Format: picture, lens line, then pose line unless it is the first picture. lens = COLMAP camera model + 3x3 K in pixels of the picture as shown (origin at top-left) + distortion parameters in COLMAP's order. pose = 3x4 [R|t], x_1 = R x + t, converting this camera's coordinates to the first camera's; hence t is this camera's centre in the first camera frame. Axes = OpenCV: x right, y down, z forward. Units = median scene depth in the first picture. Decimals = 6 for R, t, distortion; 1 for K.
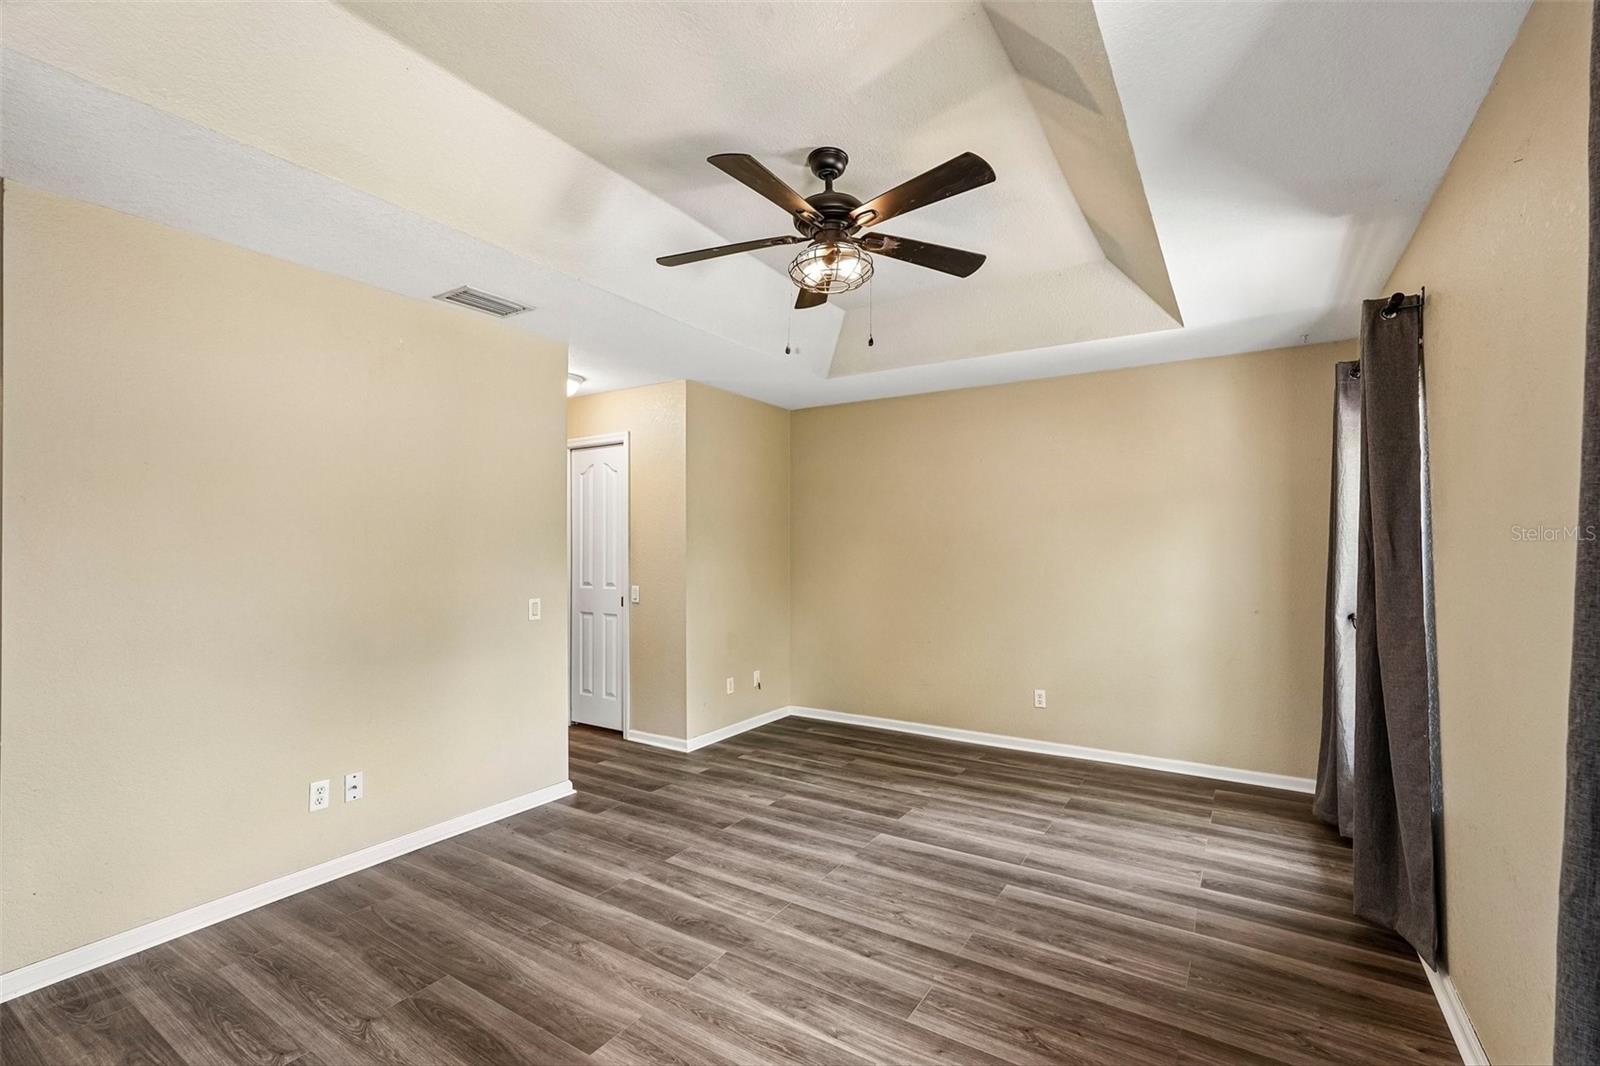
lens RADIAL K [[704.6, 0, 799.2], [0, 704.6, 538.2], [0, 0, 1]] dist [-0.004454, 0.000322]
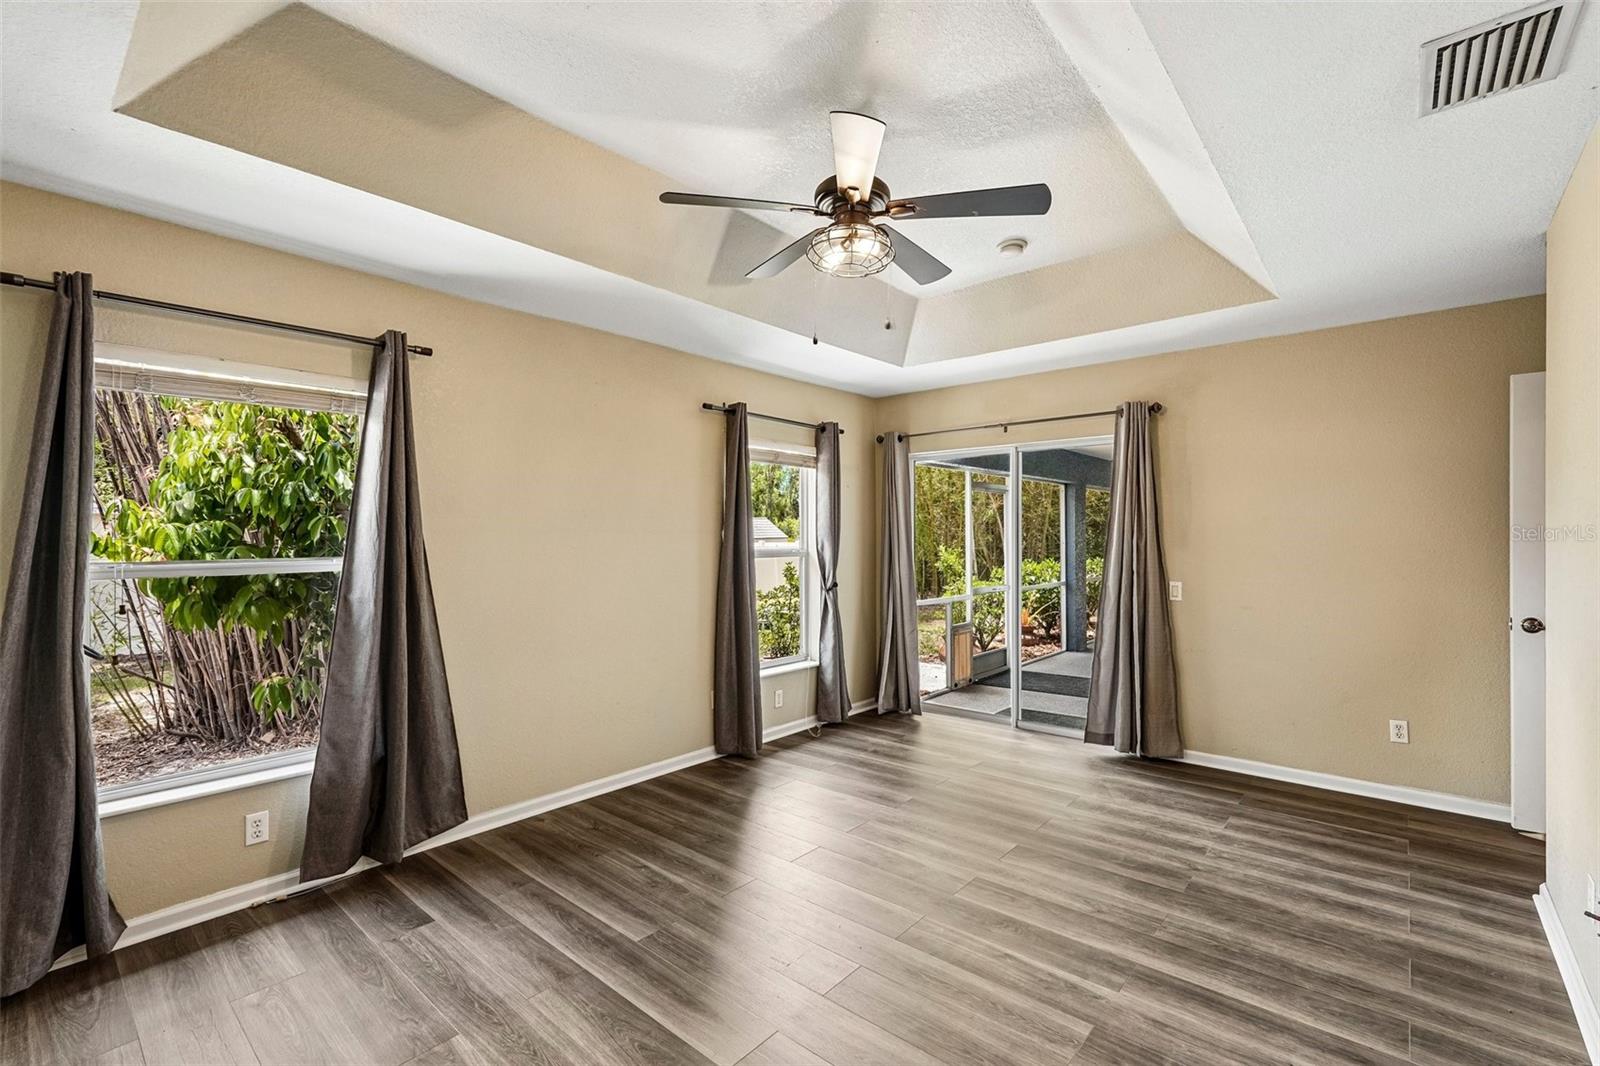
lens RADIAL K [[704.6, 0, 799.2], [0, 704.6, 538.2], [0, 0, 1]] dist [-0.004454, 0.000322]
pose [[-0.989134, 0.005736, 0.146907, -0.024593], [0.003774, 0.999900, -0.013630, 0.023544], [-0.146971, -0.012928, -0.989056, 1.926204]]
